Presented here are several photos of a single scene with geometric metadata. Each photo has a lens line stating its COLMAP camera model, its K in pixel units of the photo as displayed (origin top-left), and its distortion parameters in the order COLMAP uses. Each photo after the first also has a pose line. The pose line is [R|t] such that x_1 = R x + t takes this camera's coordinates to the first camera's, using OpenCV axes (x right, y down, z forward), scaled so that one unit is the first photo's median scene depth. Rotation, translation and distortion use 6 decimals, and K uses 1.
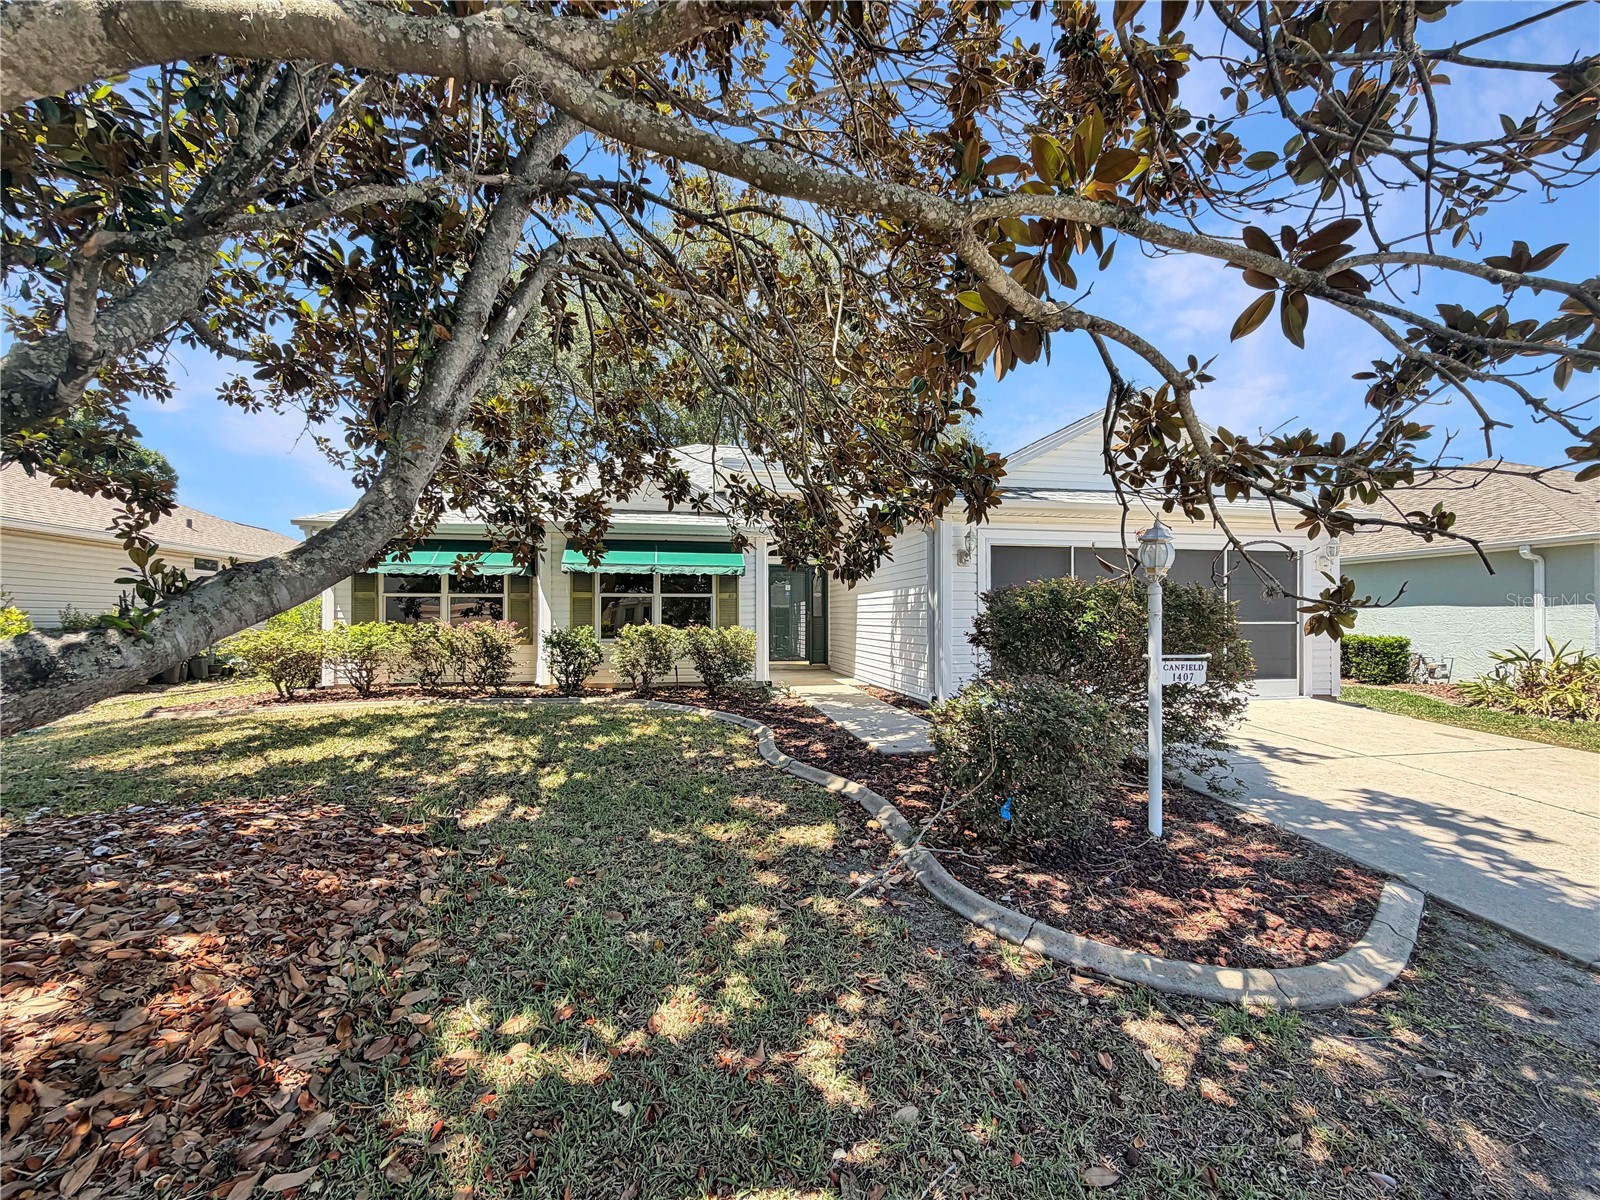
lens RADIAL K [[645.9, 0, 795.8], [0, 645.9, 624.1], [0, 0, 1]] dist [-0.002365, -0.000432]
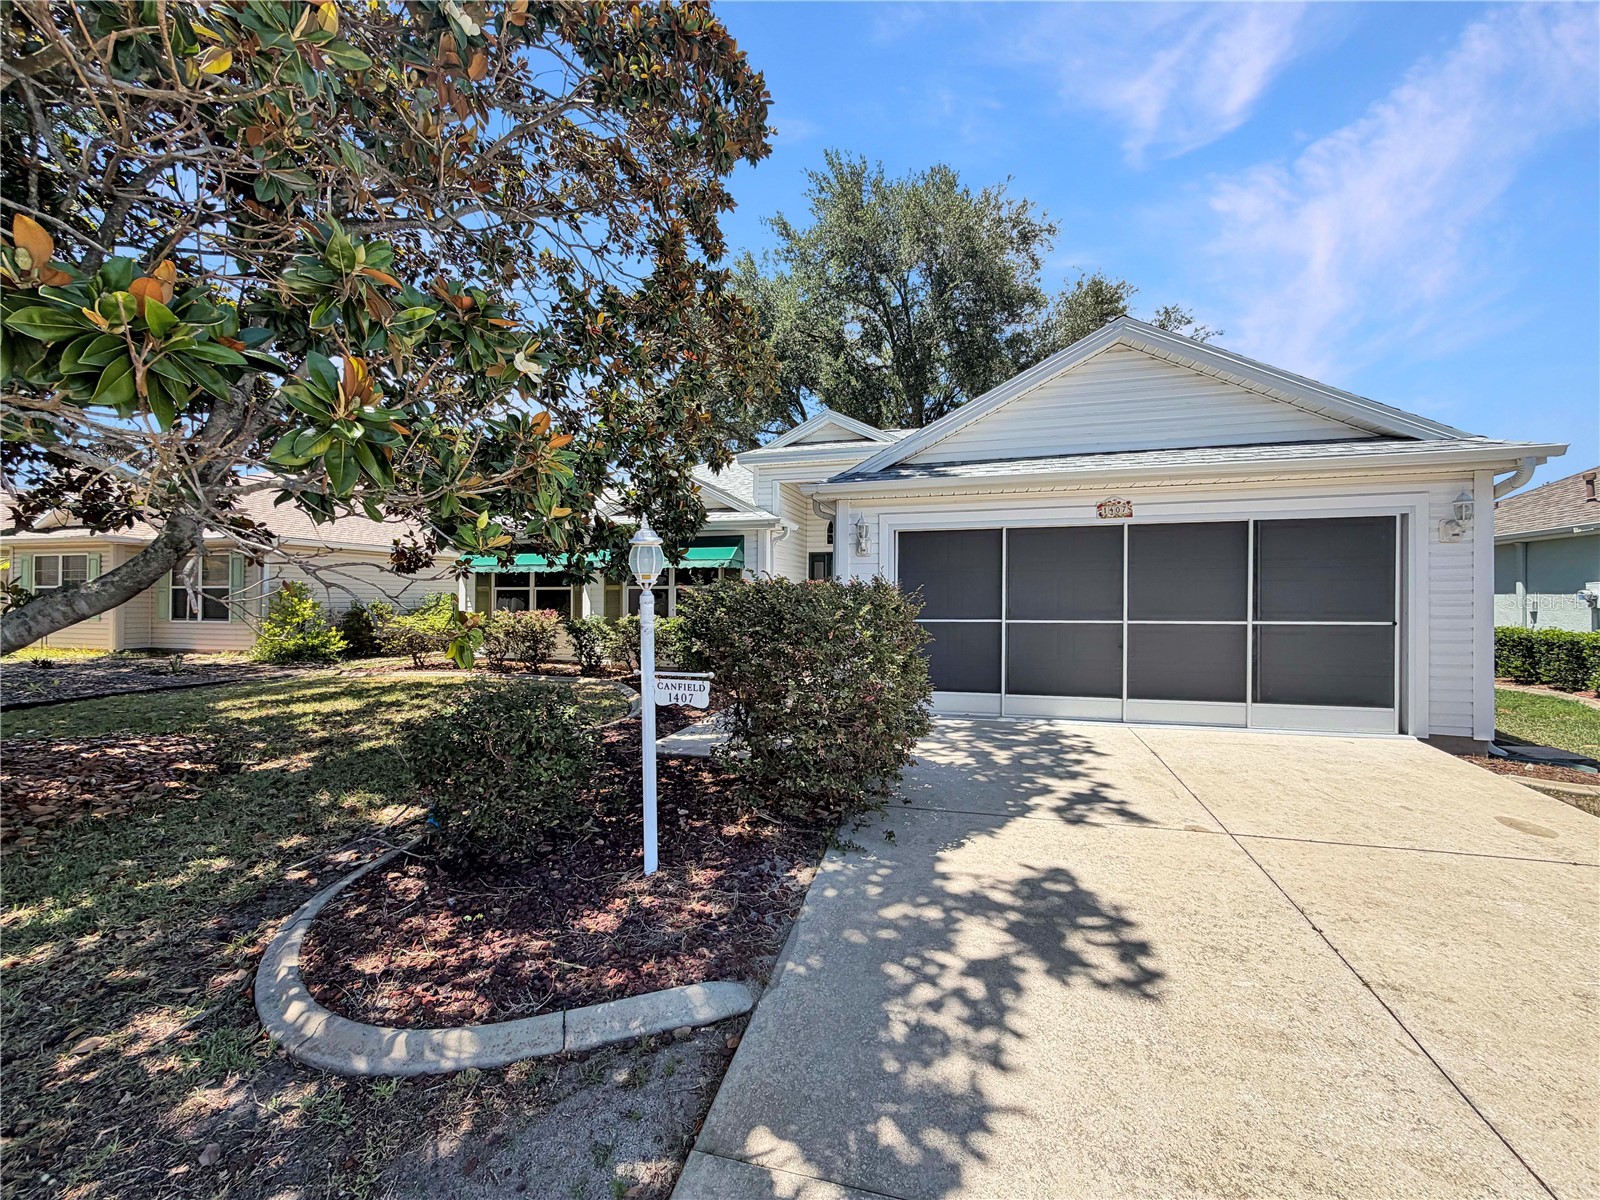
lens RADIAL K [[638.6, 0, 800.0], [0, 638.6, 600.0], [0, 0, 1]] dist [-0.002402, 0.000648]
pose [[0.900864, 0.001891, -0.434096, 1.108069], [-0.005180, 0.999966, -0.006394, -0.045525], [0.434070, 0.008009, 0.900844, 0.279688]]
